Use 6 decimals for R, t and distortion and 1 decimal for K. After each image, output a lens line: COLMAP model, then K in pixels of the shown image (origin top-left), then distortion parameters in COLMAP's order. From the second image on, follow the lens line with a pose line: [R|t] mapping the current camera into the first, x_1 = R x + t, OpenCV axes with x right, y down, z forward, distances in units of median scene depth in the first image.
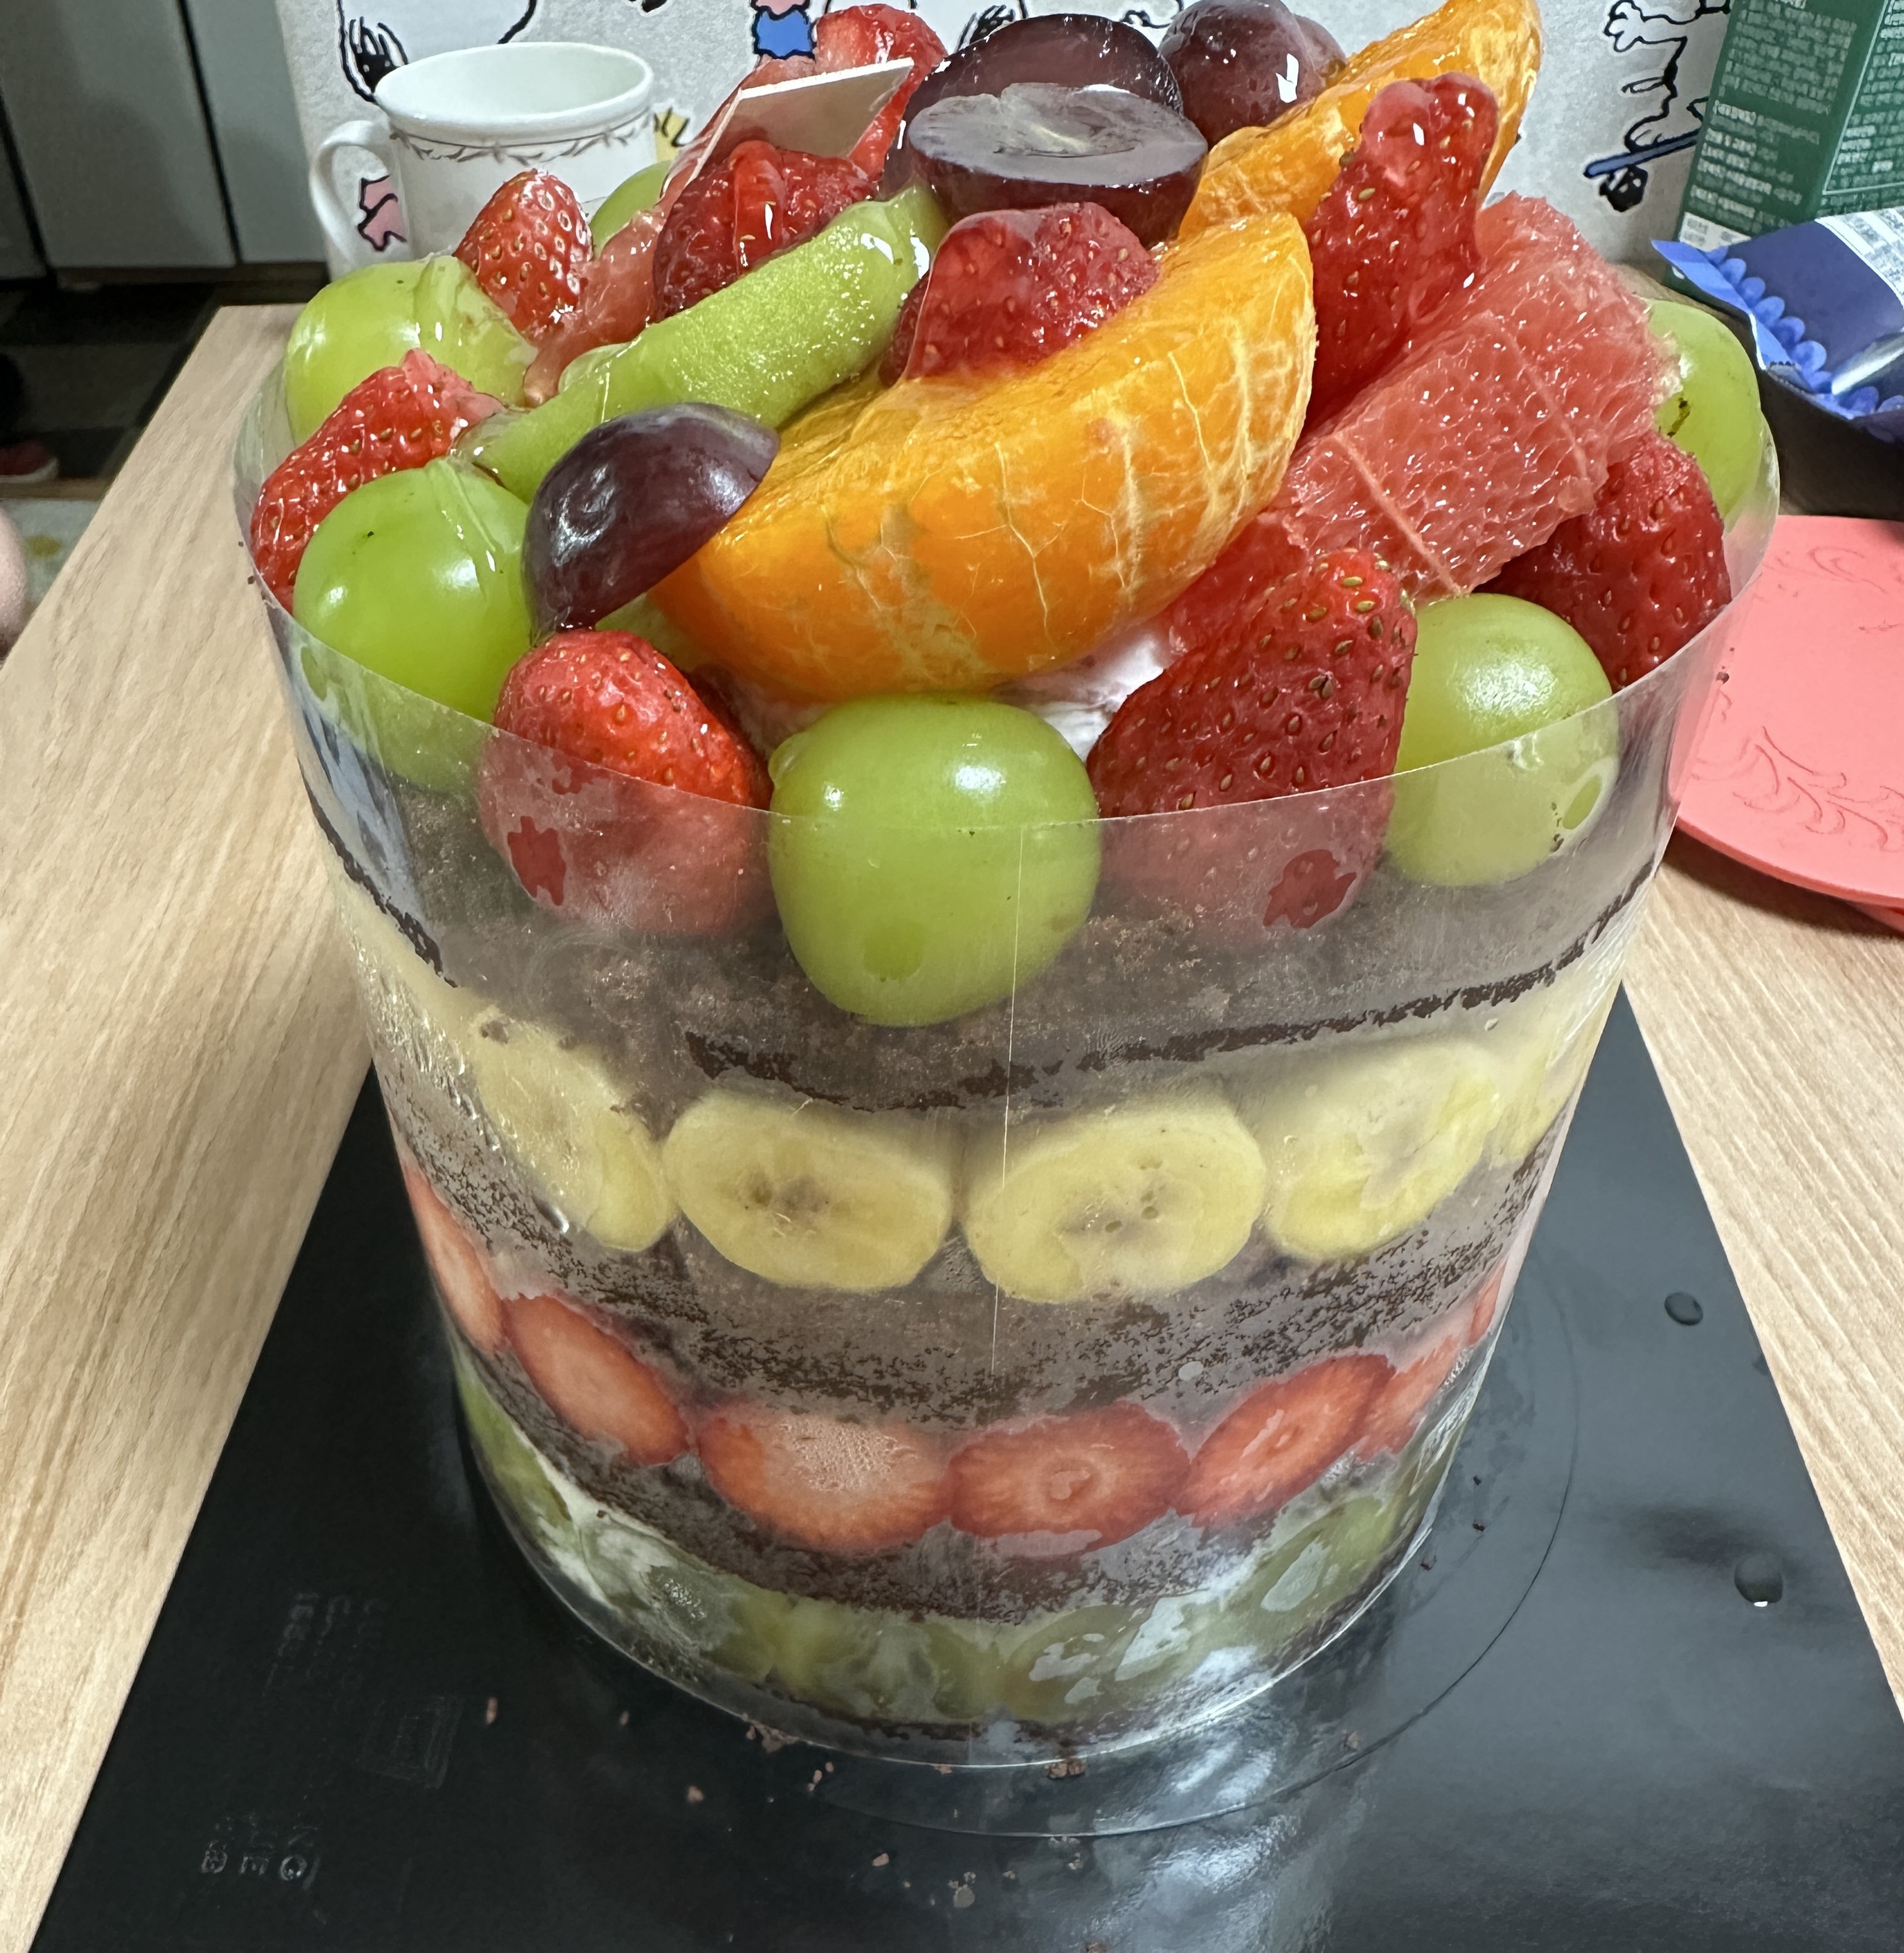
lens RADIAL K [[1588.5, 0, 820.1], [0, 1588.5, 947.5], [0, 0, 1]] dist [-0.007067, -0.010507]
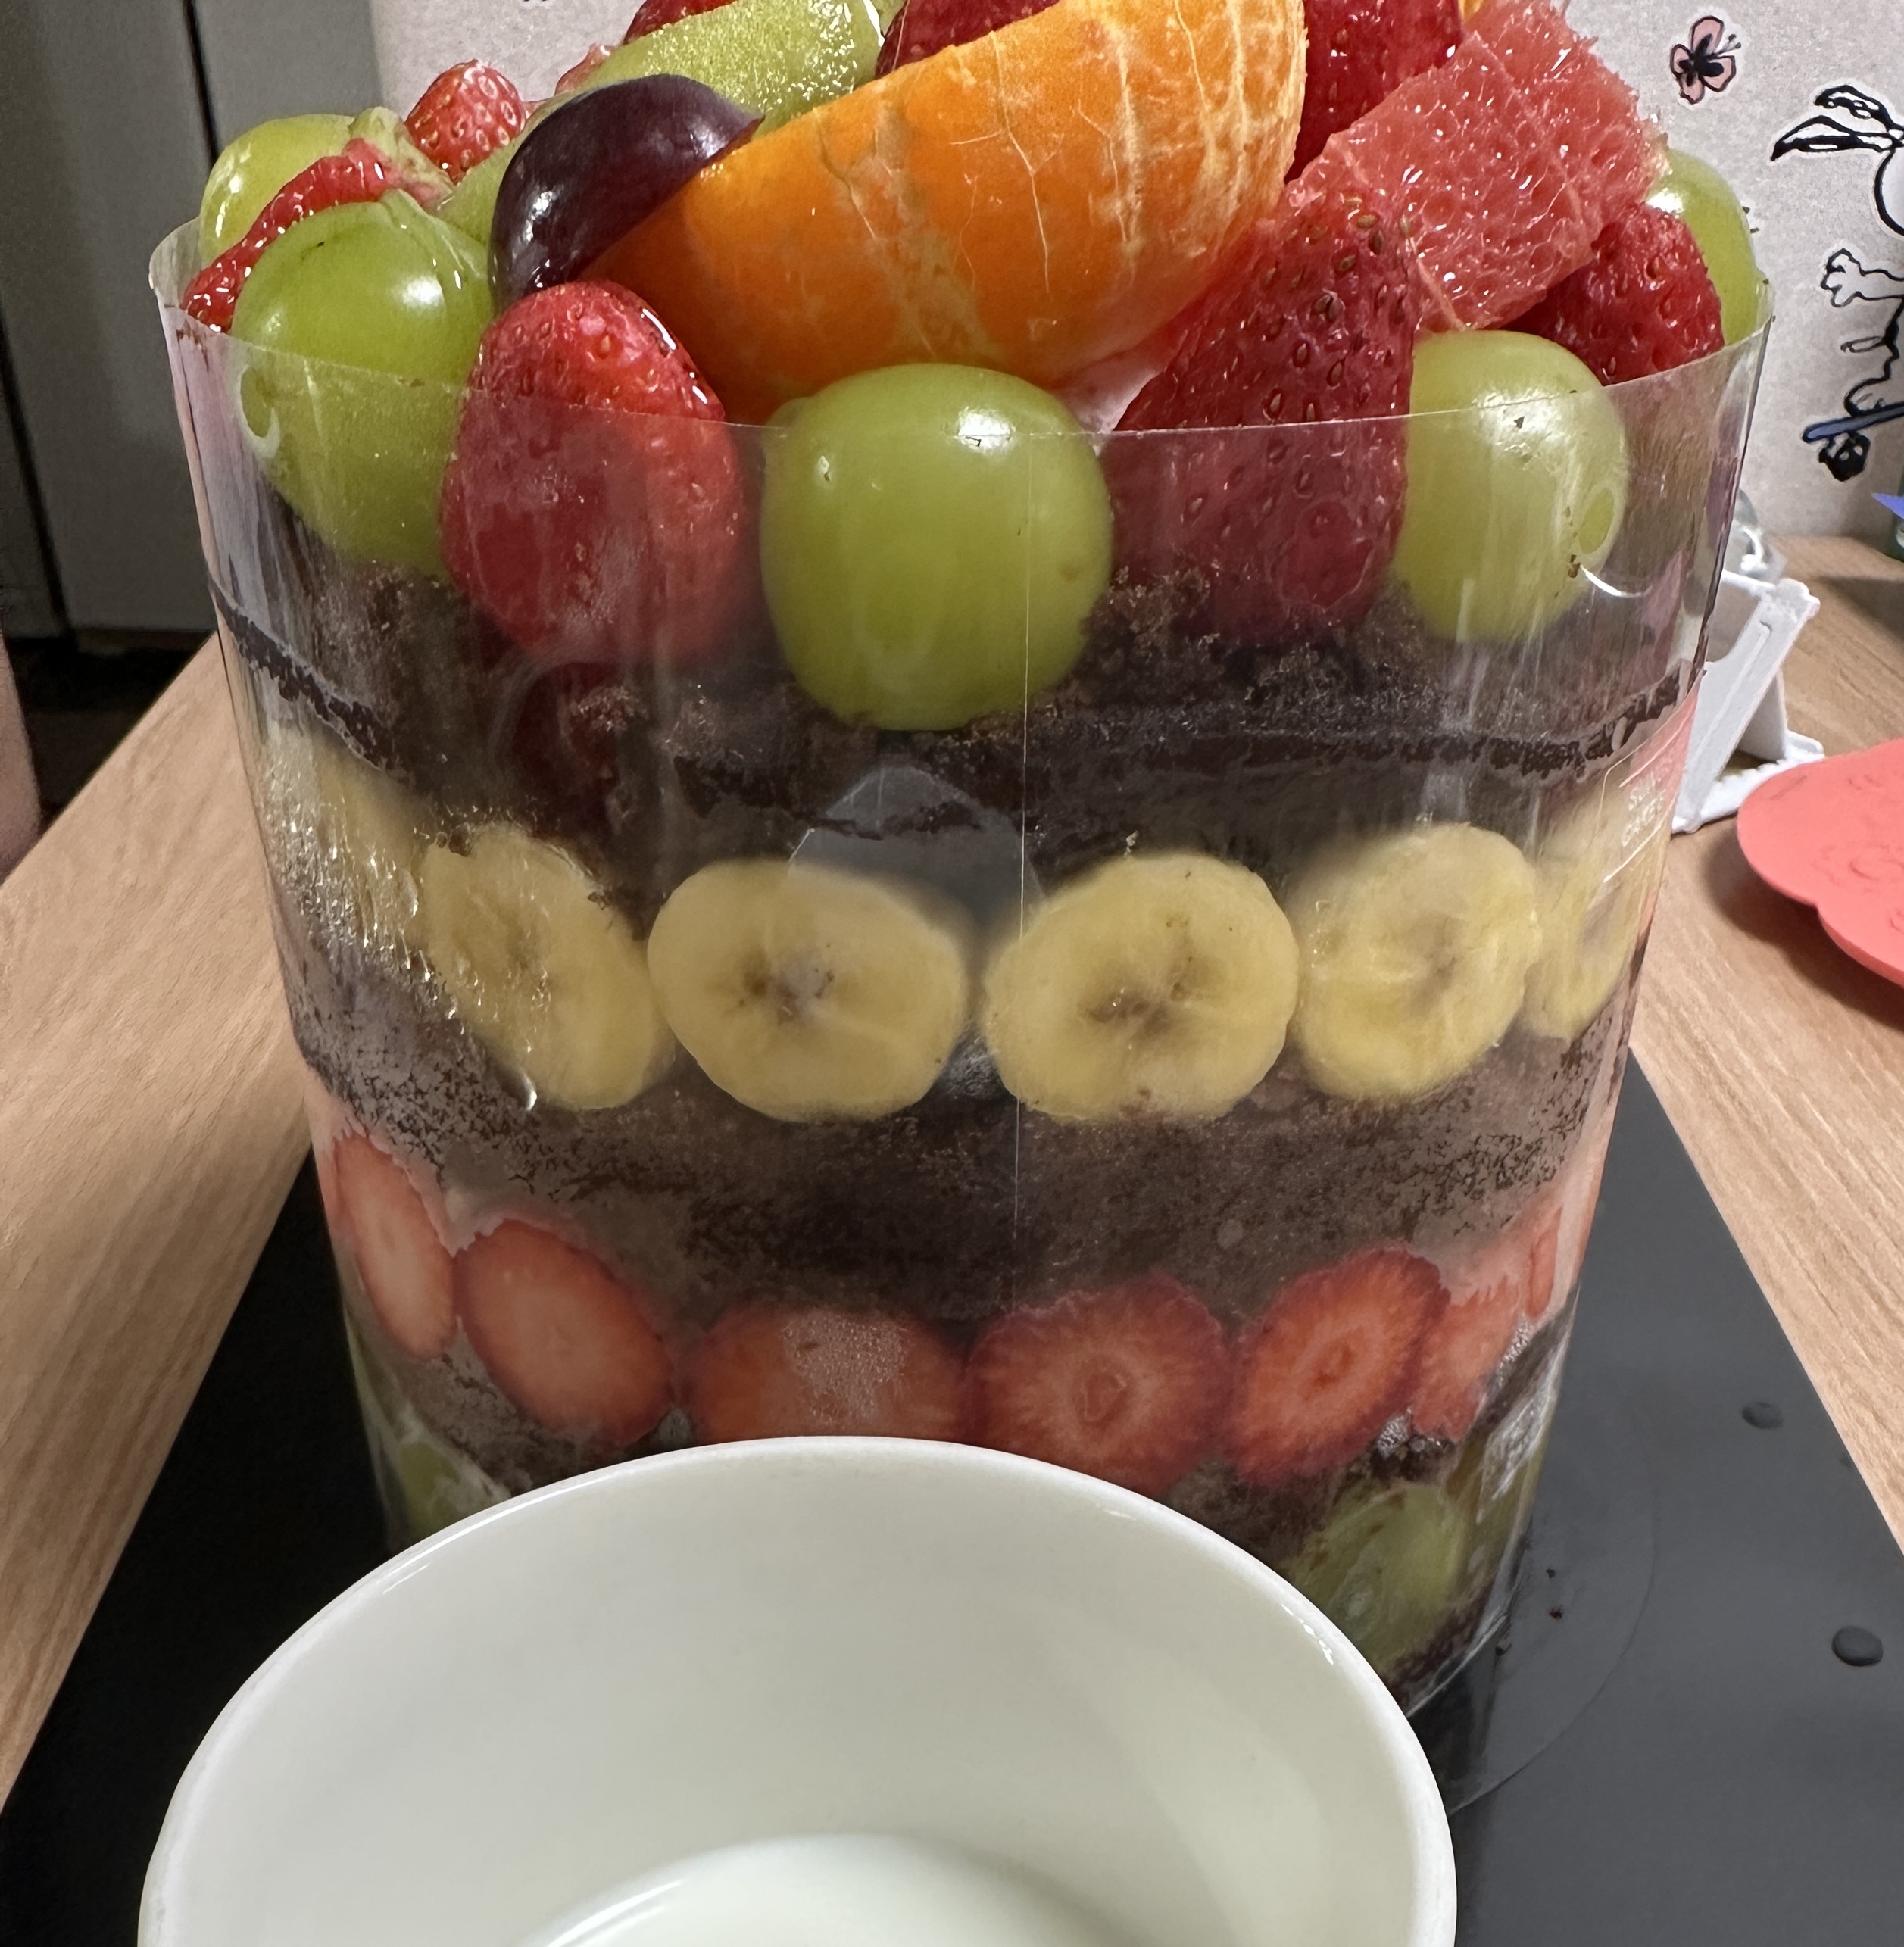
lens RADIAL K [[1807.9, 0, 957.0], [0, 1807.9, 973.6], [0, 0, 1]] dist [-0.013685, 0.000000]
pose [[0.995406, -0.024949, 0.092431, -0.020236], [0.032526, 0.996151, -0.081397, 0.254667], [-0.090045, 0.084030, 0.992386, -0.041834]]
